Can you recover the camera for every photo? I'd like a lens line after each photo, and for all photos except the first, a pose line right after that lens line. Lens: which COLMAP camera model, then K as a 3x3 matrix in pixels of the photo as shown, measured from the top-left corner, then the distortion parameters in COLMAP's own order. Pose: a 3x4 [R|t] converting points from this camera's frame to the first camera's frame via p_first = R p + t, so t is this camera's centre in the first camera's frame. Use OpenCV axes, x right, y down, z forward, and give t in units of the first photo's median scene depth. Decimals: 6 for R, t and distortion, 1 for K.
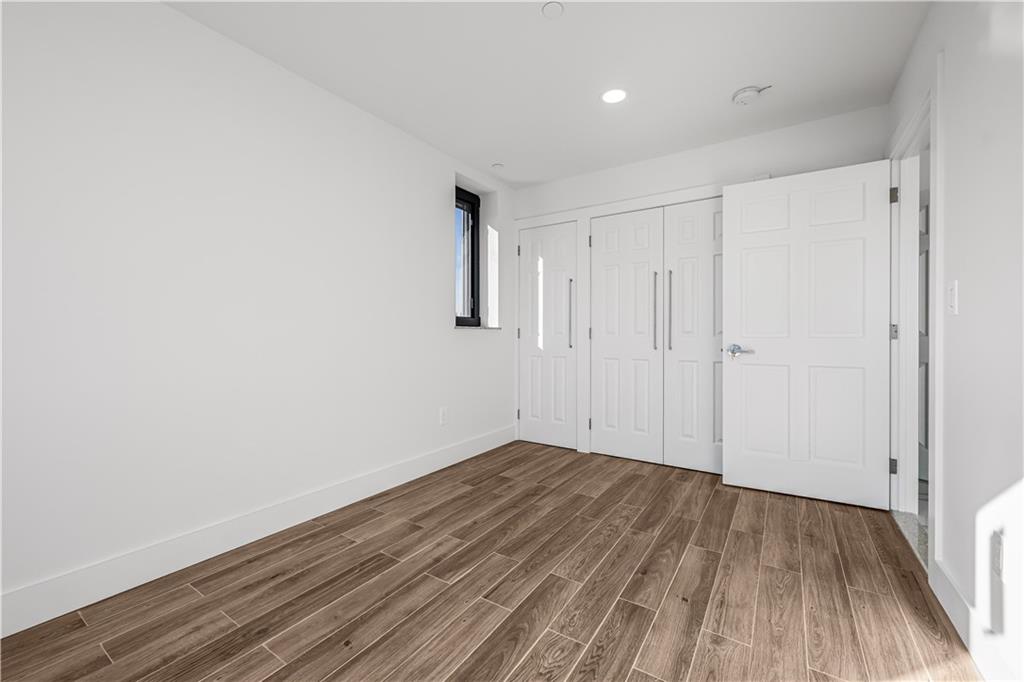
lens RADIAL K [[427.3, 0, 515.6], [0, 427.3, 338.2], [0, 0, 1]] dist [0.014214, 0.000881]
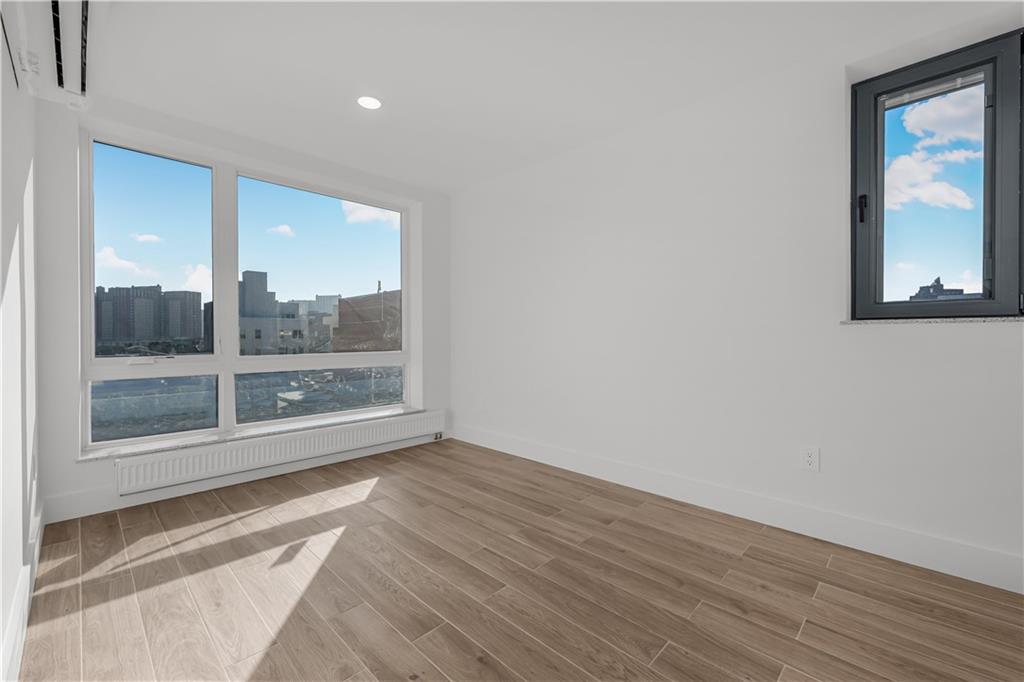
lens RADIAL K [[427.3, 0, 515.8], [0, 427.3, 340.5], [0, 0, 1]] dist [0.014214, 0.000881]
pose [[-0.210037, 0.006028, -0.977675, 0.897457], [-0.000561, 0.999980, 0.006286, -0.004467], [0.977693, 0.001869, -0.210029, 1.082889]]
